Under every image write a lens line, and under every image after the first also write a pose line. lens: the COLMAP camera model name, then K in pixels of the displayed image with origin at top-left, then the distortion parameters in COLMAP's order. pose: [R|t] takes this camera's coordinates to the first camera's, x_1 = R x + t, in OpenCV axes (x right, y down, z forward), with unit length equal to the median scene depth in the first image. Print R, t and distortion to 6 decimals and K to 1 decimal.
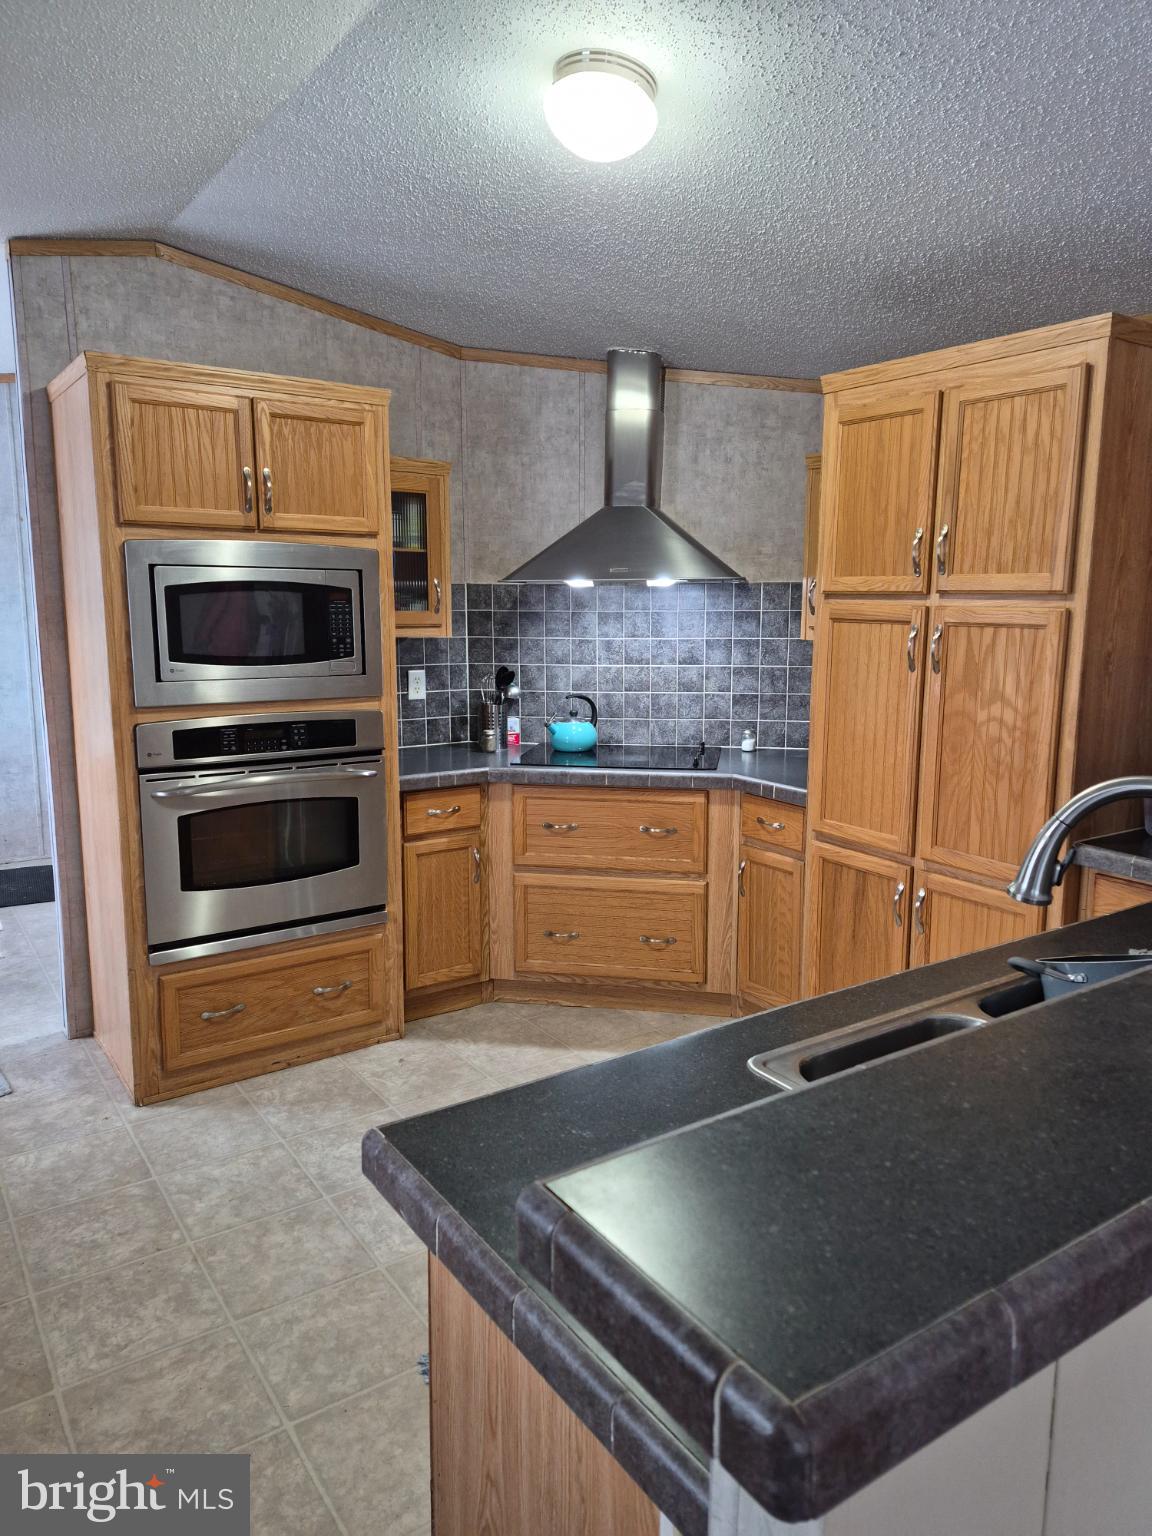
lens RADIAL K [[1055.3, 0, 605.0], [0, 1055.3, 767.0], [0, 0, 1]] dist [0.085307, -0.117693]
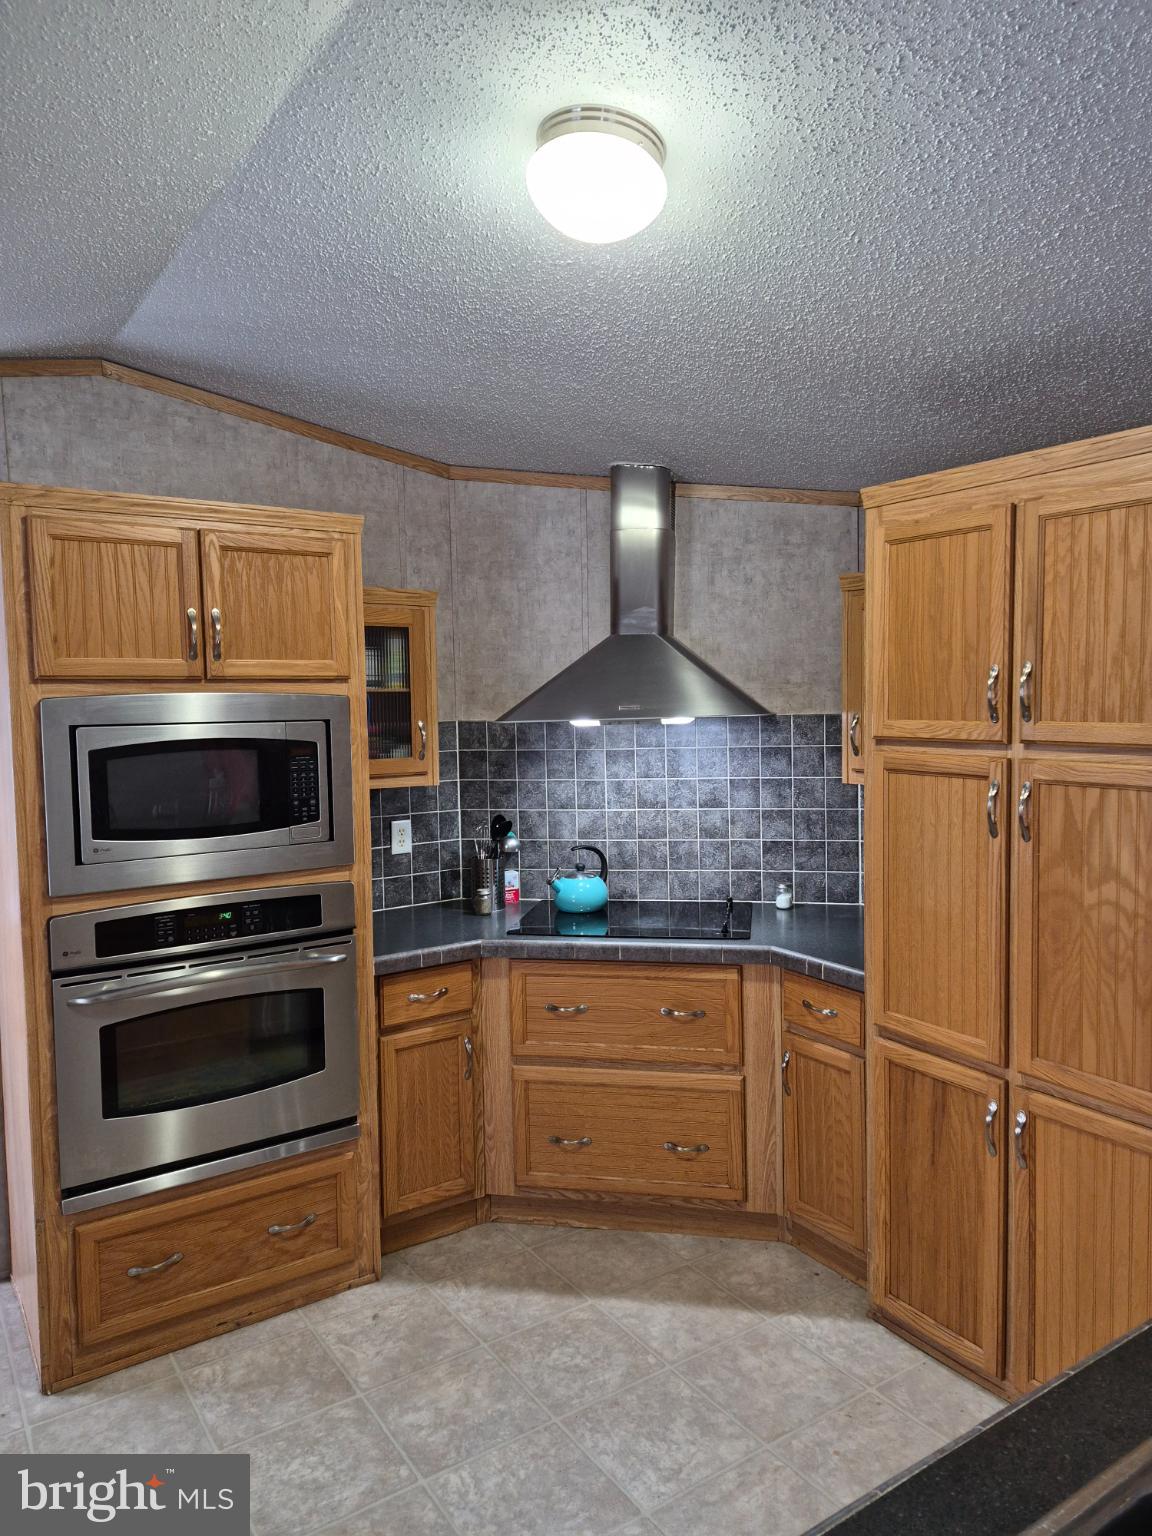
lens RADIAL K [[1055.3, 0, 605.0], [0, 1055.3, 767.0], [0, 0, 1]] dist [0.085307, -0.117693]
pose [[0.999721, -0.021863, -0.008944, 0.000002], [0.020934, 0.995416, -0.093321, -0.063531], [0.010943, 0.093107, 0.995596, 0.155004]]
